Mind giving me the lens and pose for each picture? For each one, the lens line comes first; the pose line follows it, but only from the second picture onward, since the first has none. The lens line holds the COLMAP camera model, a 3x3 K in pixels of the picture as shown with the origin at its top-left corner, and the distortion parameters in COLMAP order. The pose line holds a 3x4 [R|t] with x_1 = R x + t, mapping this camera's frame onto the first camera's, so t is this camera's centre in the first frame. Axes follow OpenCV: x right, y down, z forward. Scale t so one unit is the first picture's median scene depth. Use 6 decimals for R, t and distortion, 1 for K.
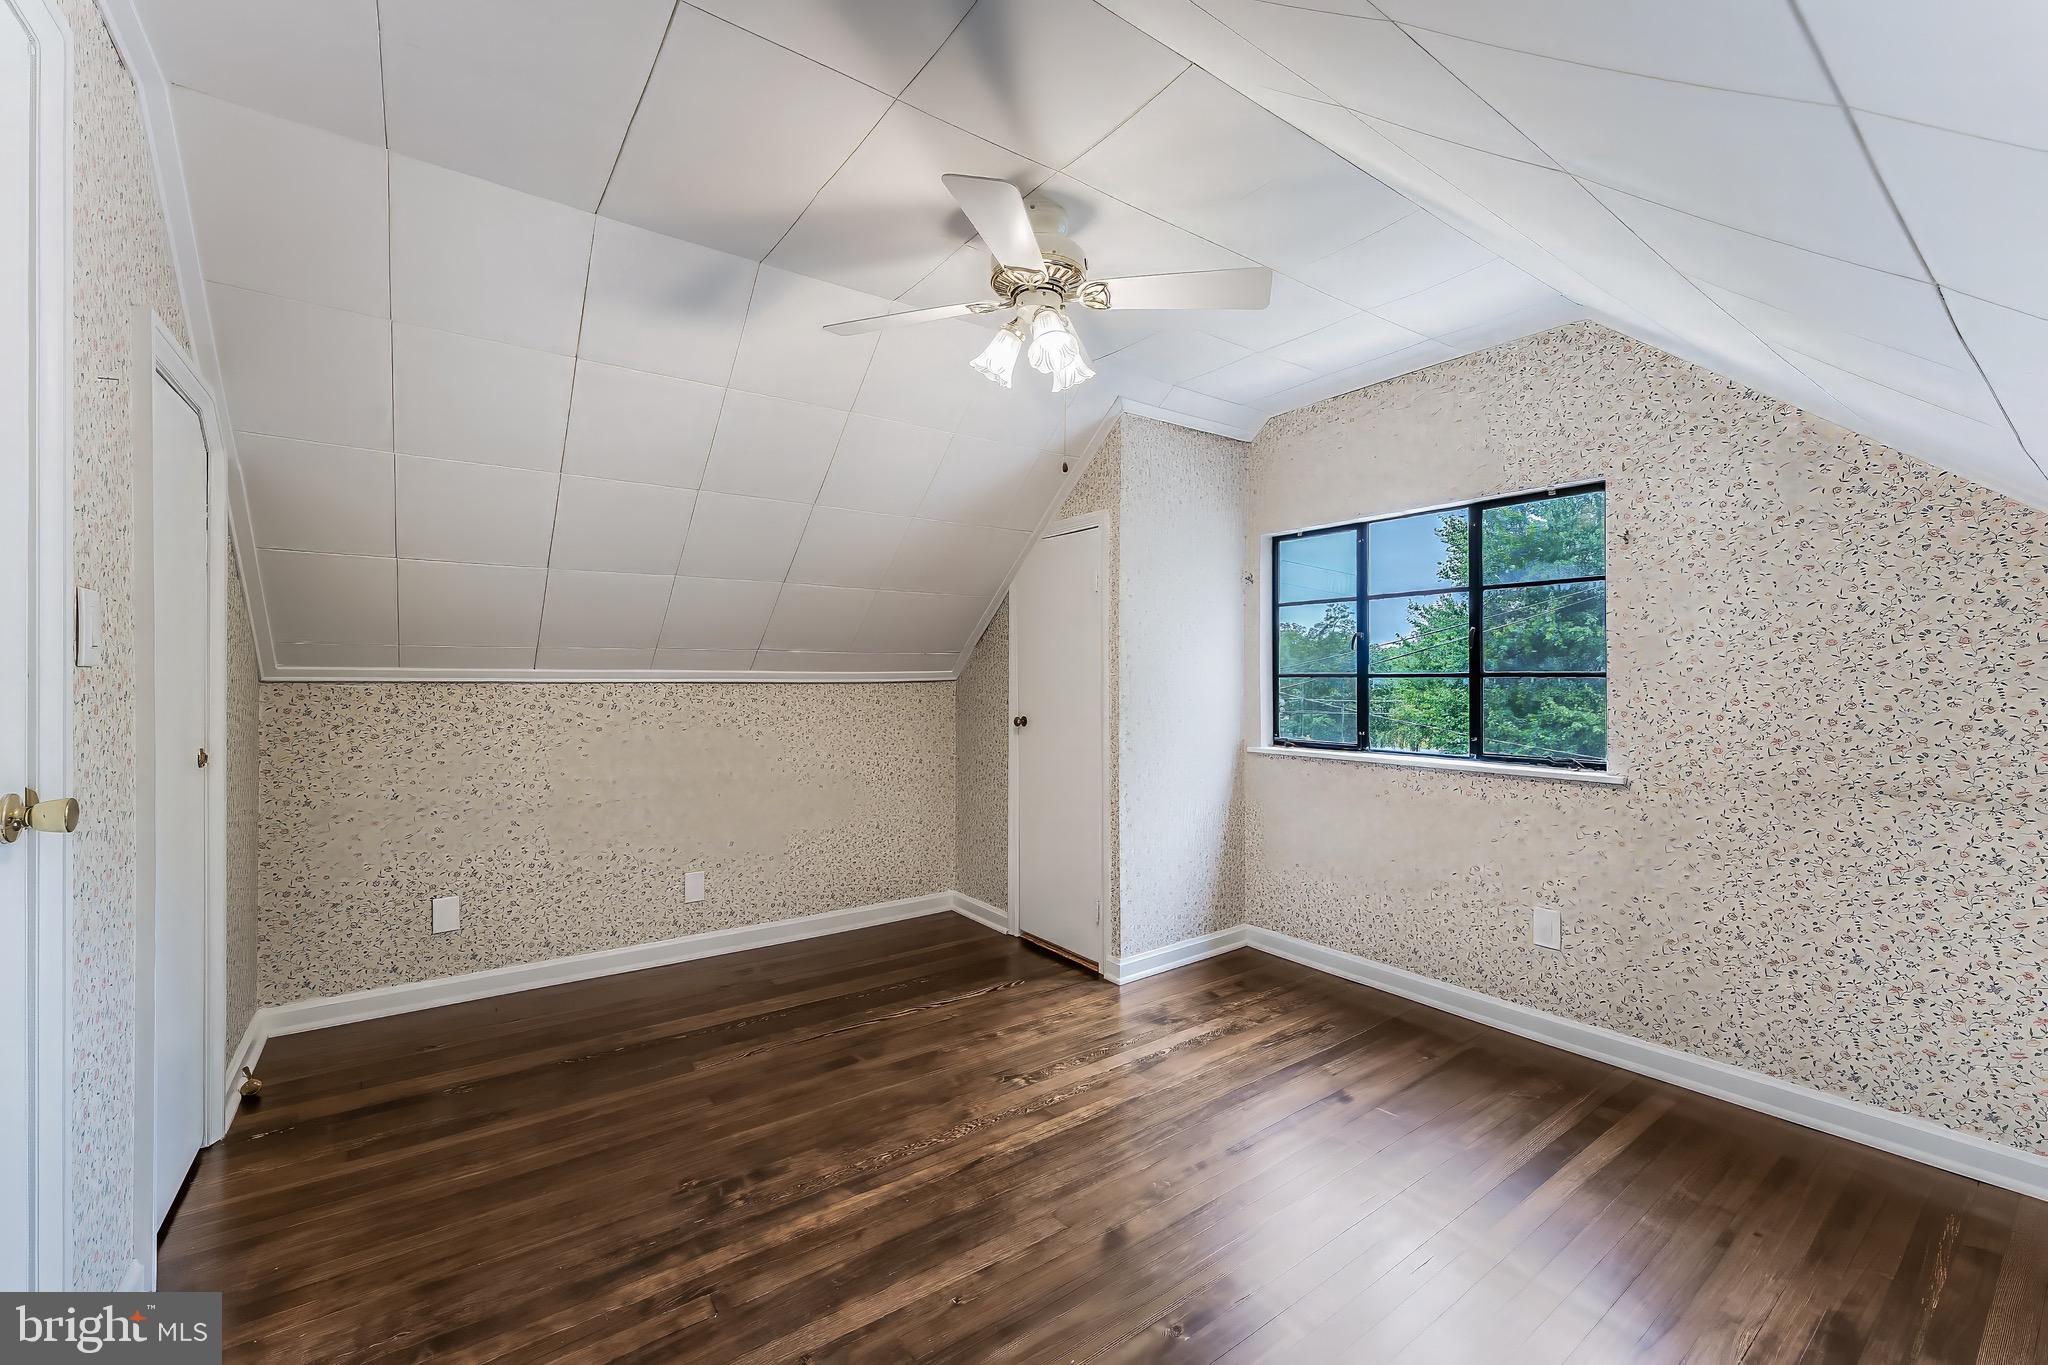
lens RADIAL K [[848.7, 0, 1017.0], [0, 848.7, 683.7], [0, 0, 1]] dist [-0.002029, -0.000426]
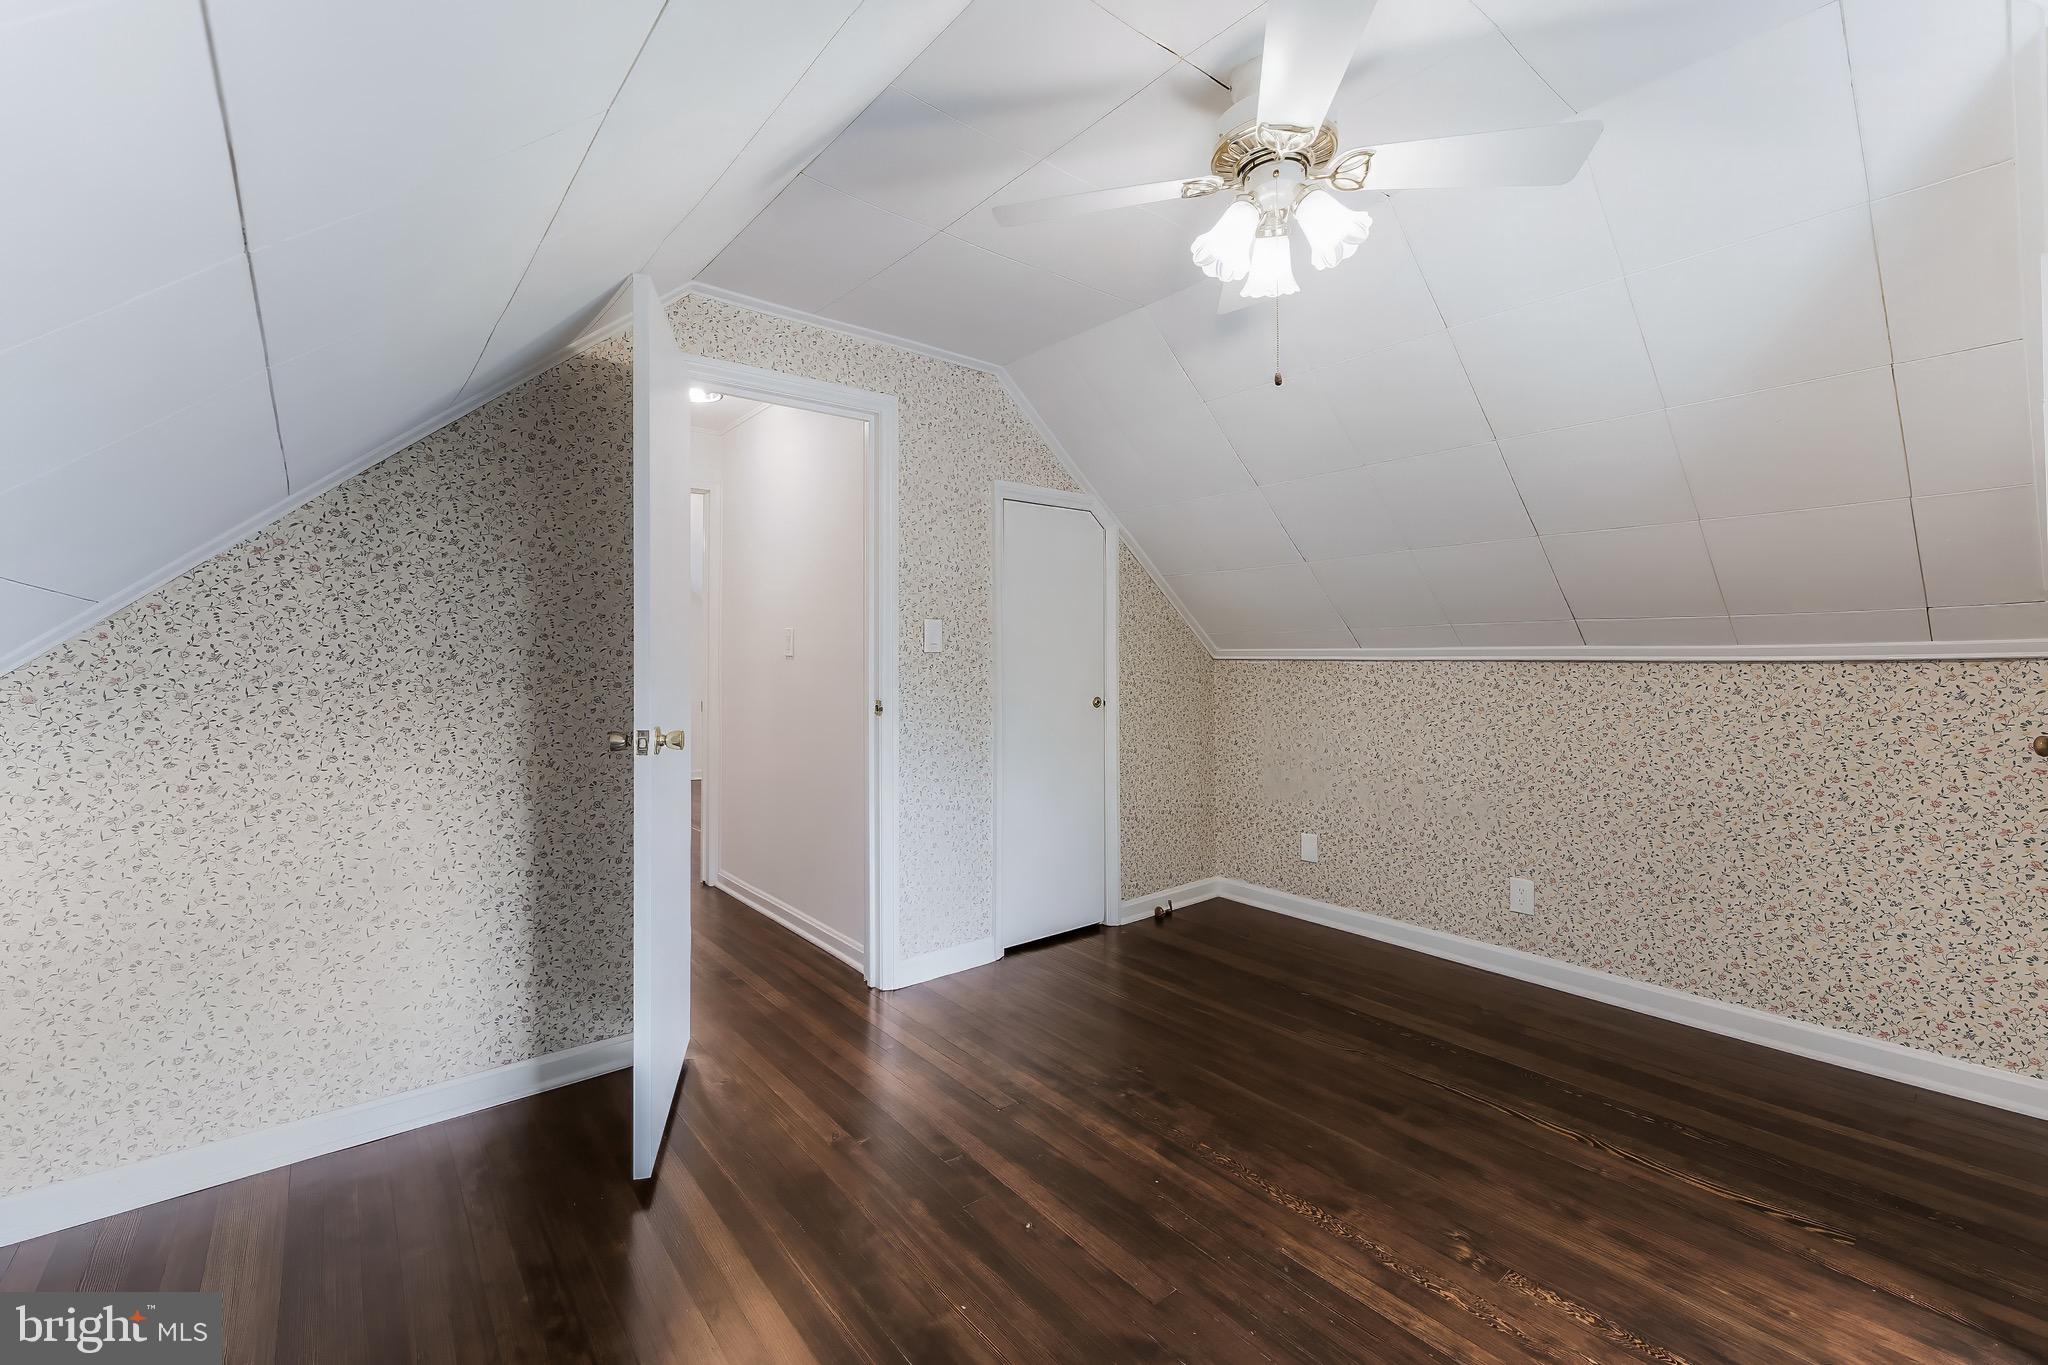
lens RADIAL K [[819.2, 0, 950.3], [0, 819.2, 657.0], [0, 0, 1]] dist [0.001849, 0.000182]
pose [[0.009782, -0.002703, -0.999949, 0.546133], [0.001433, 0.999995, -0.002690, -0.004327], [0.999951, -0.001407, 0.009786, 0.487503]]
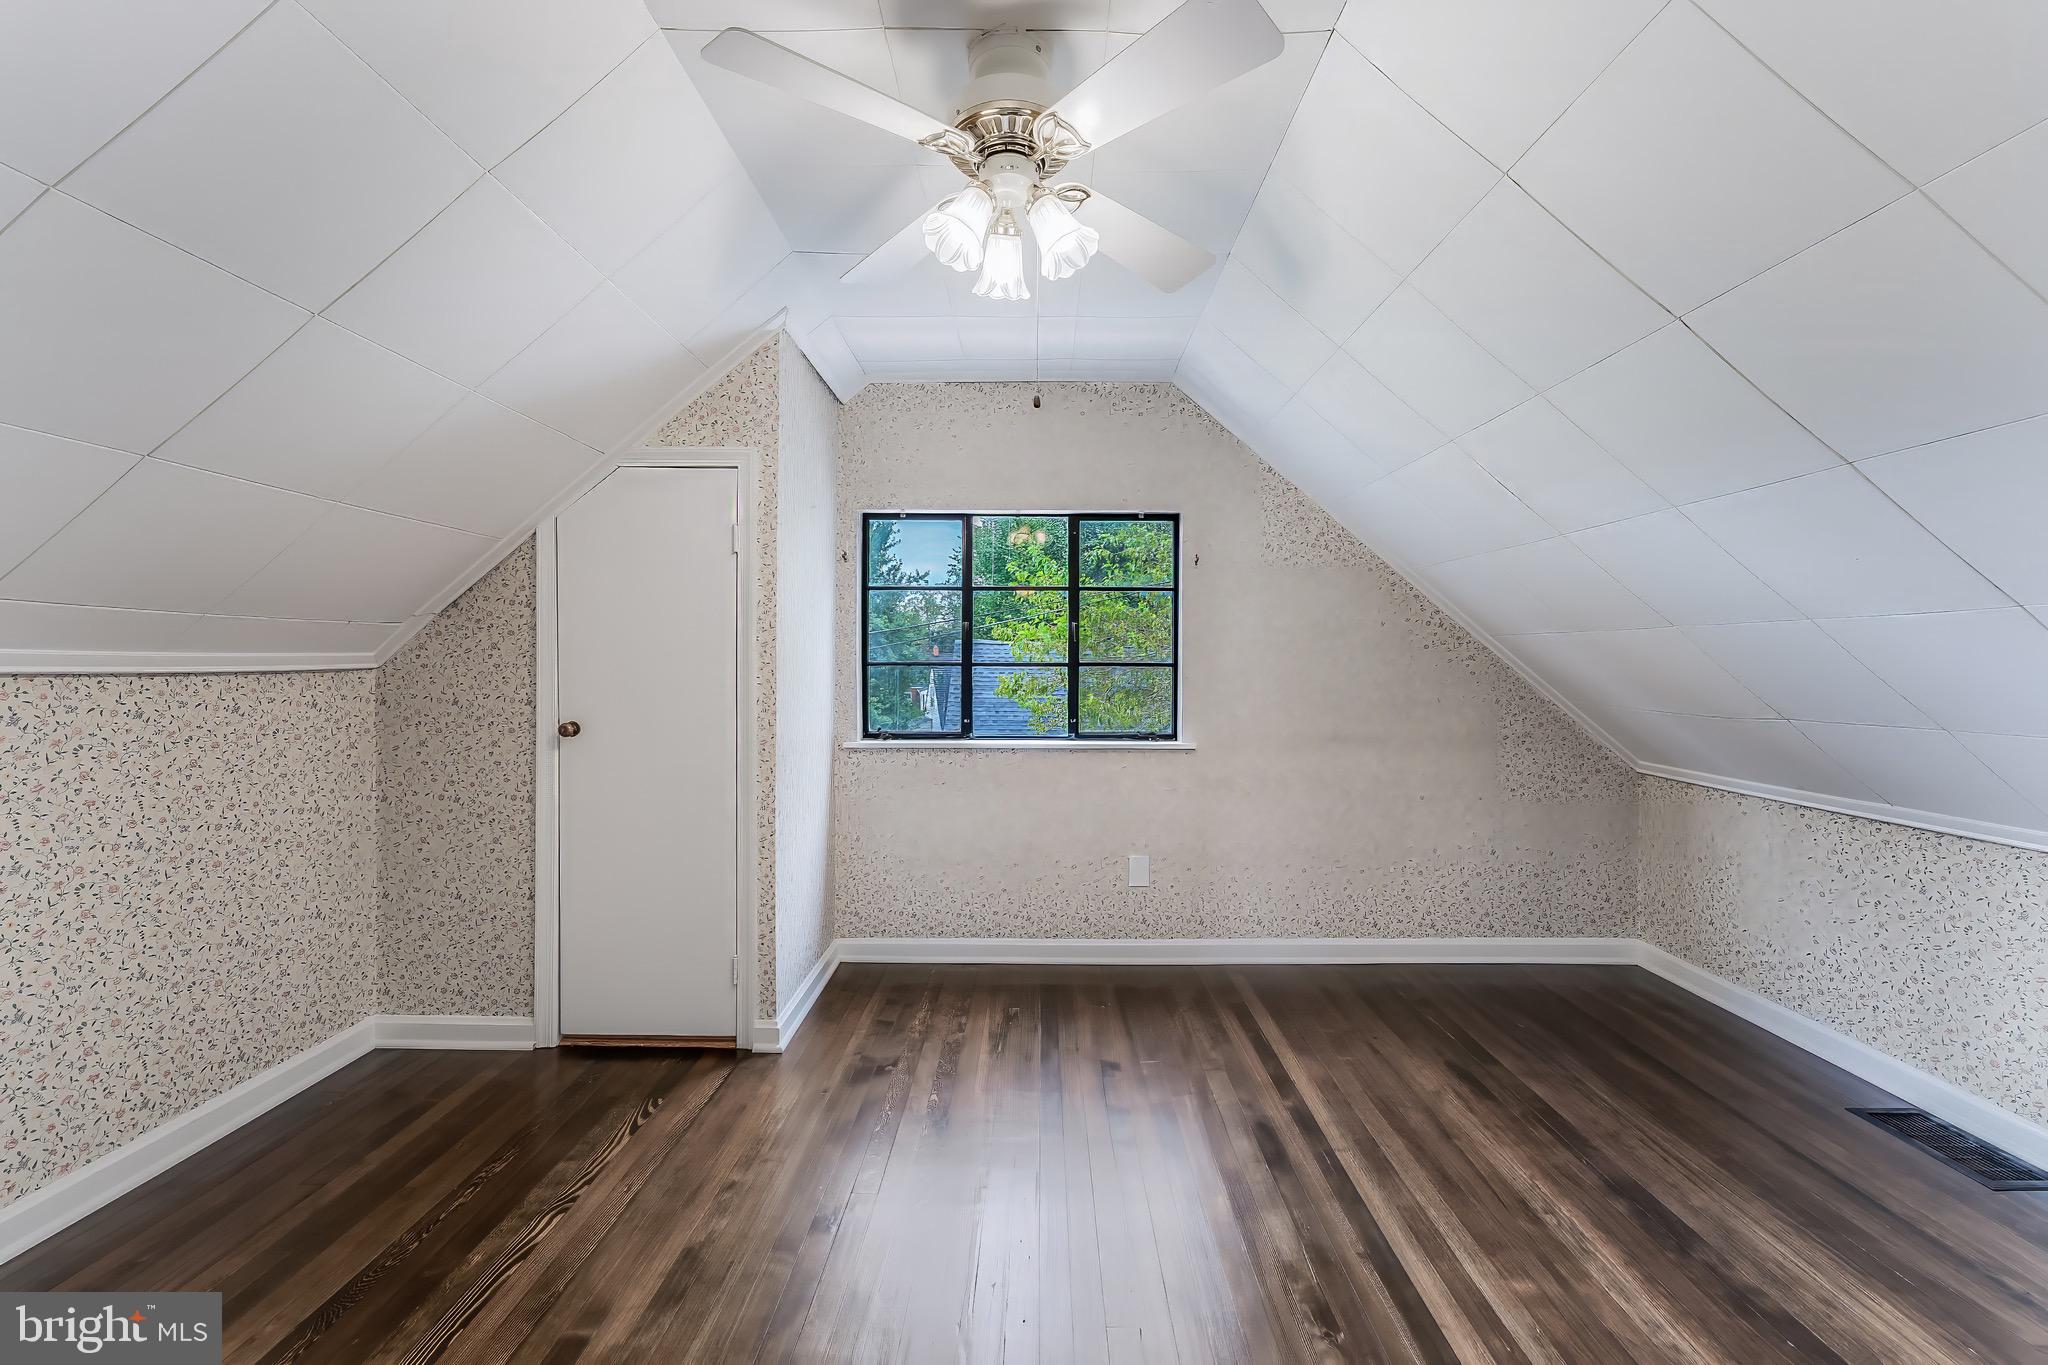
lens RADIAL K [[848.7, 0, 1017.0], [0, 848.7, 683.7], [0, 0, 1]] dist [-0.002029, -0.000426]
pose [[0.575045, -0.012666, 0.818024, -0.423194], [0.003444, 0.999909, 0.013061, 0.000595], [-0.818114, -0.004694, 0.575036, 0.388659]]
